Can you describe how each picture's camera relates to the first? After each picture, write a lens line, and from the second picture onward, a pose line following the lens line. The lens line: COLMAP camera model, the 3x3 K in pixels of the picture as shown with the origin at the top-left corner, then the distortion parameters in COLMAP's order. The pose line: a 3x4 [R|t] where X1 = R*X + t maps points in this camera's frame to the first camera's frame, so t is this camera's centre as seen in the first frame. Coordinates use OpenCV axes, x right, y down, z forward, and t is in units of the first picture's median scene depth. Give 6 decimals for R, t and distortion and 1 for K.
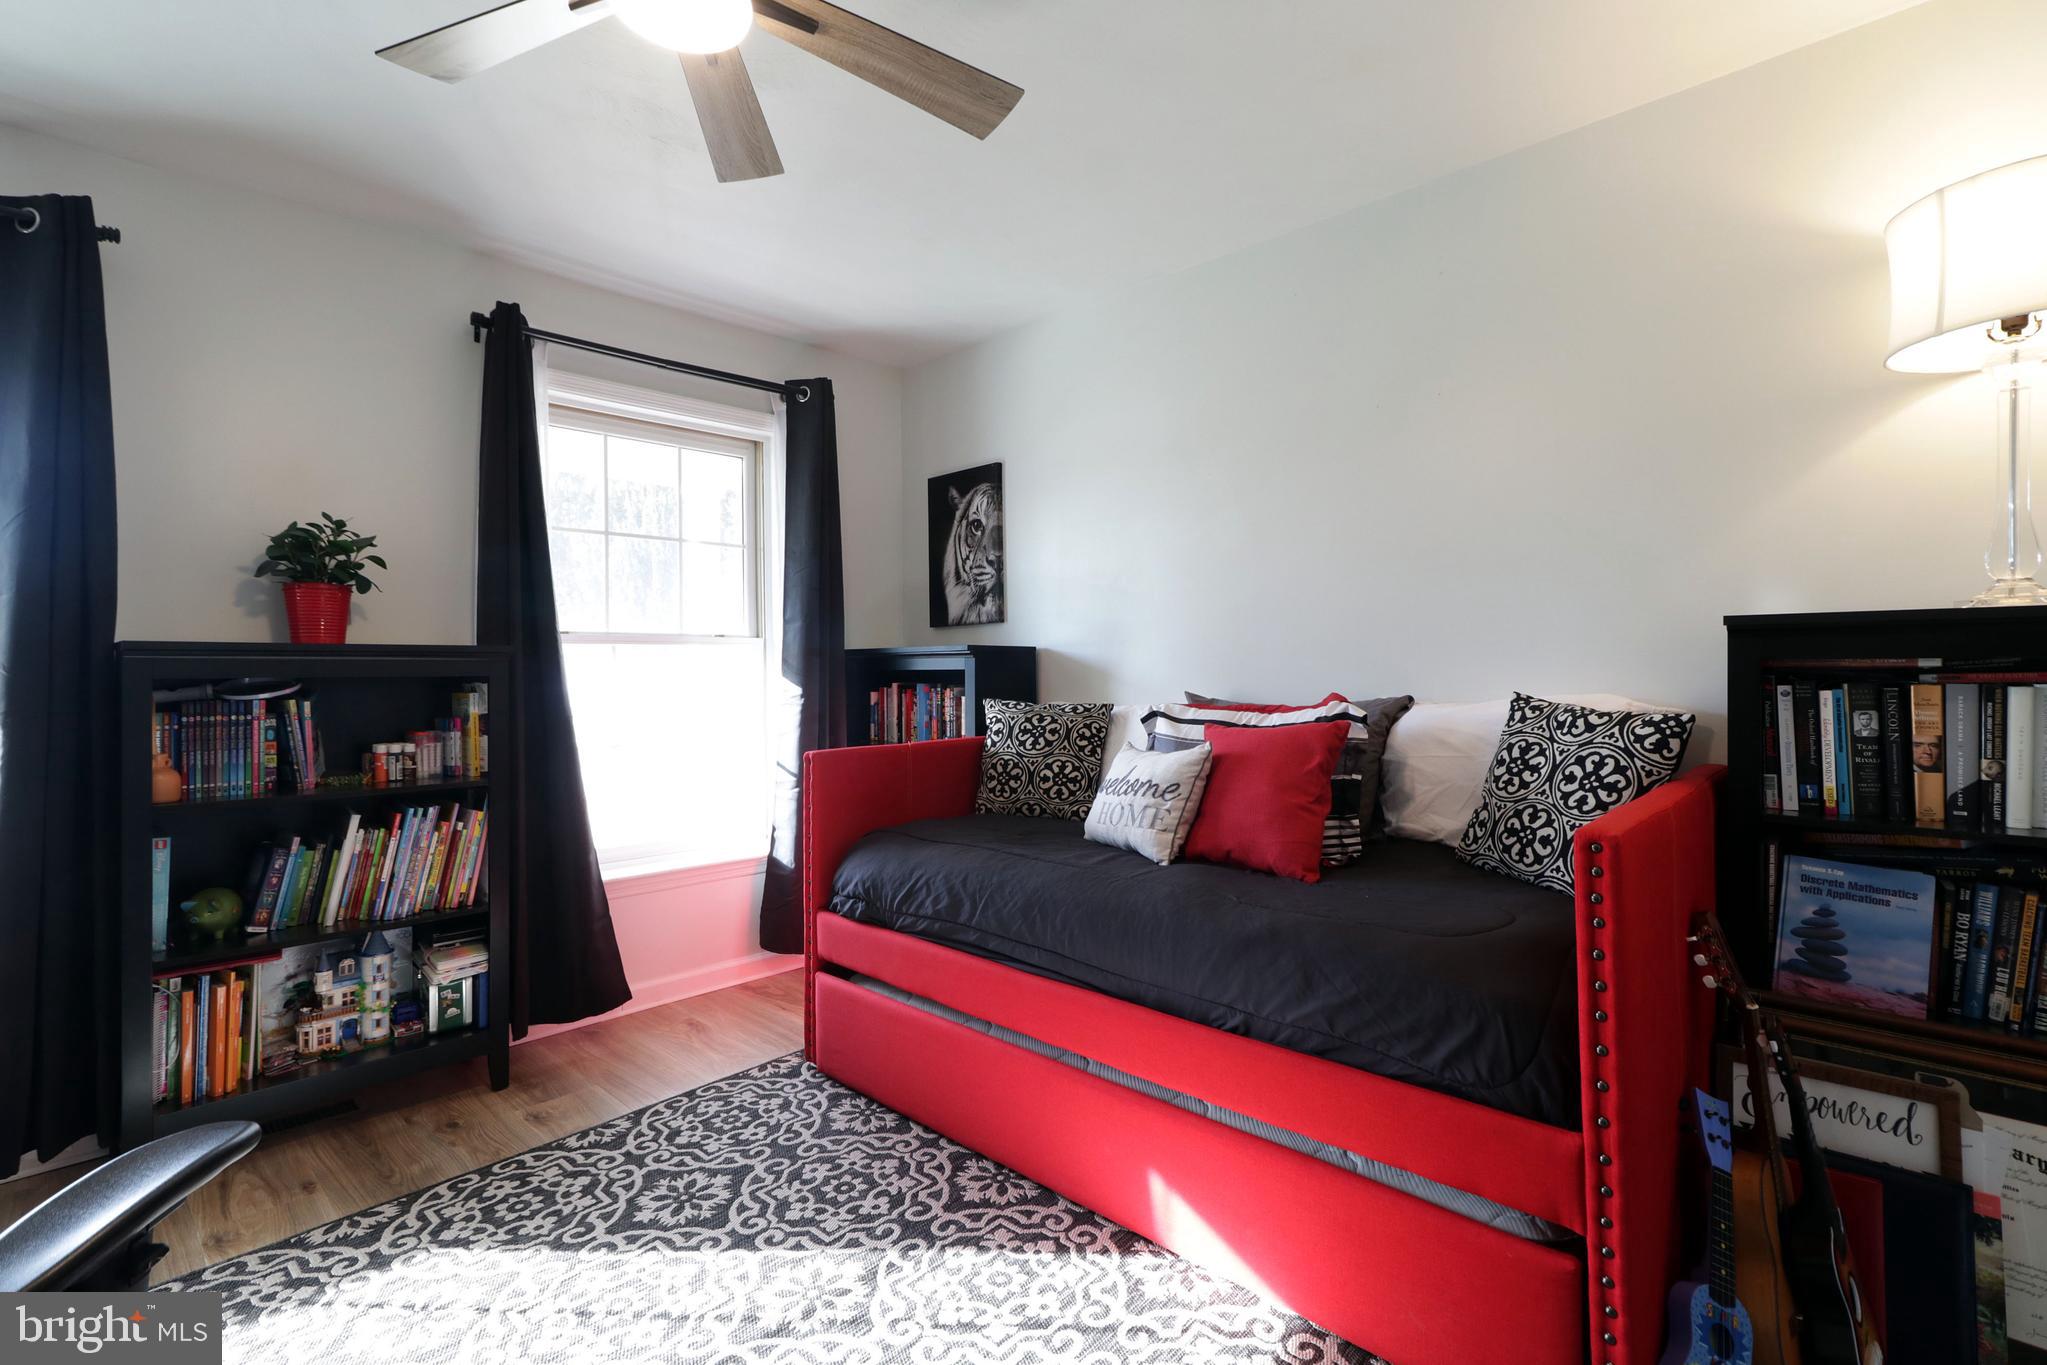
lens RADIAL K [[967.9, 0, 1032.5], [0, 967.9, 677.7], [0, 0, 1]] dist [0.003974, 0.000475]
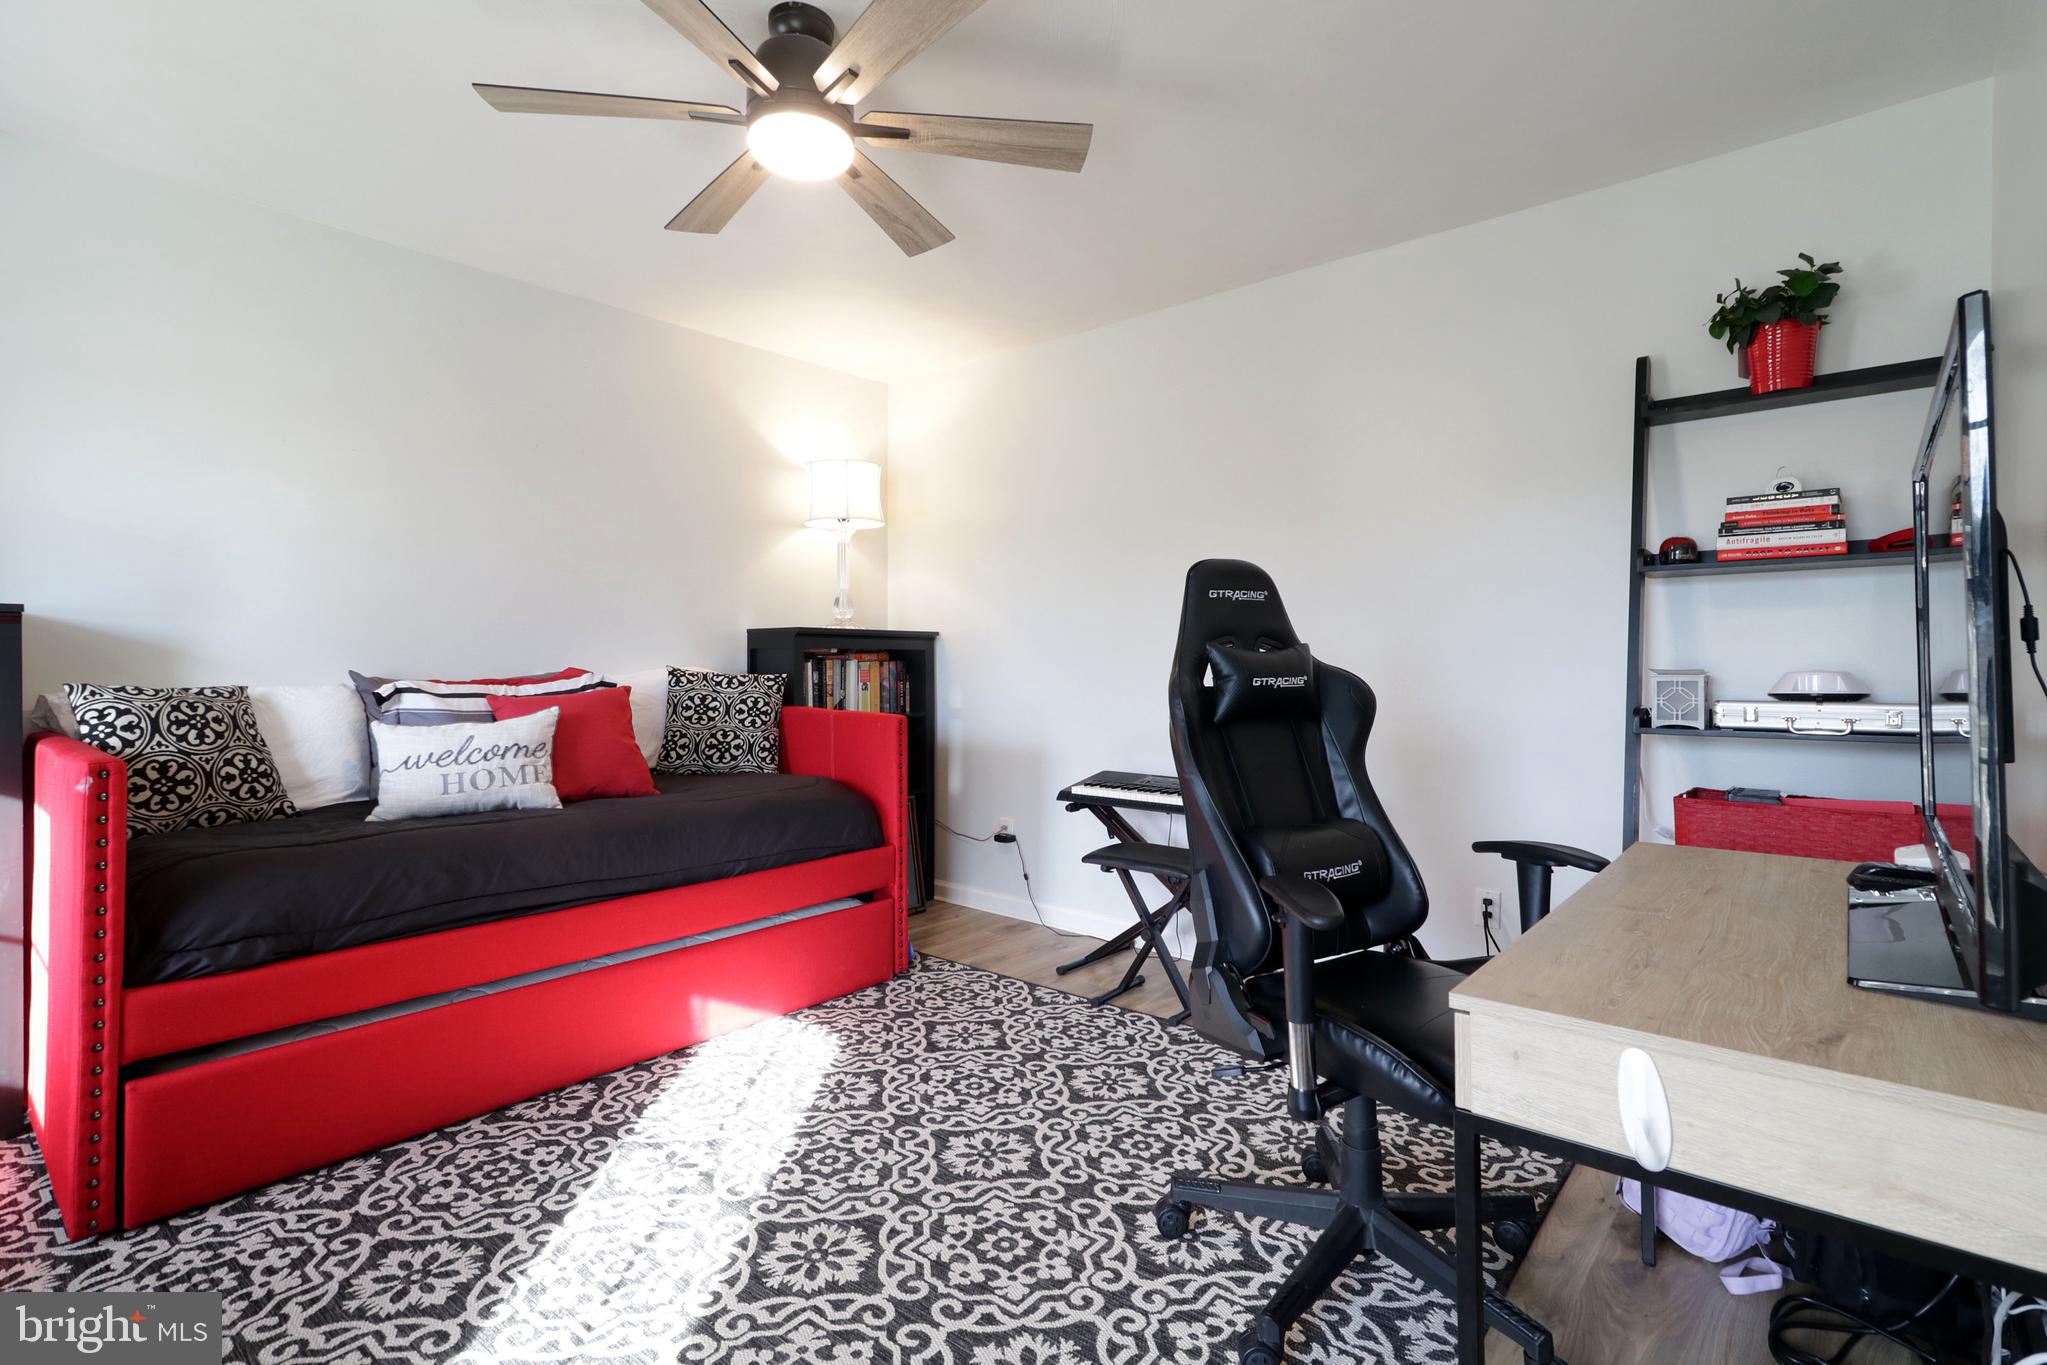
lens RADIAL K [[967.9, 0, 1032.5], [0, 967.9, 677.7], [0, 0, 1]] dist [0.003974, 0.000475]
pose [[-0.061233, -0.008633, 0.998086, -0.989035], [0.011383, 0.999892, 0.009347, 0.022871], [-0.998059, 0.011933, -0.061128, 0.429602]]
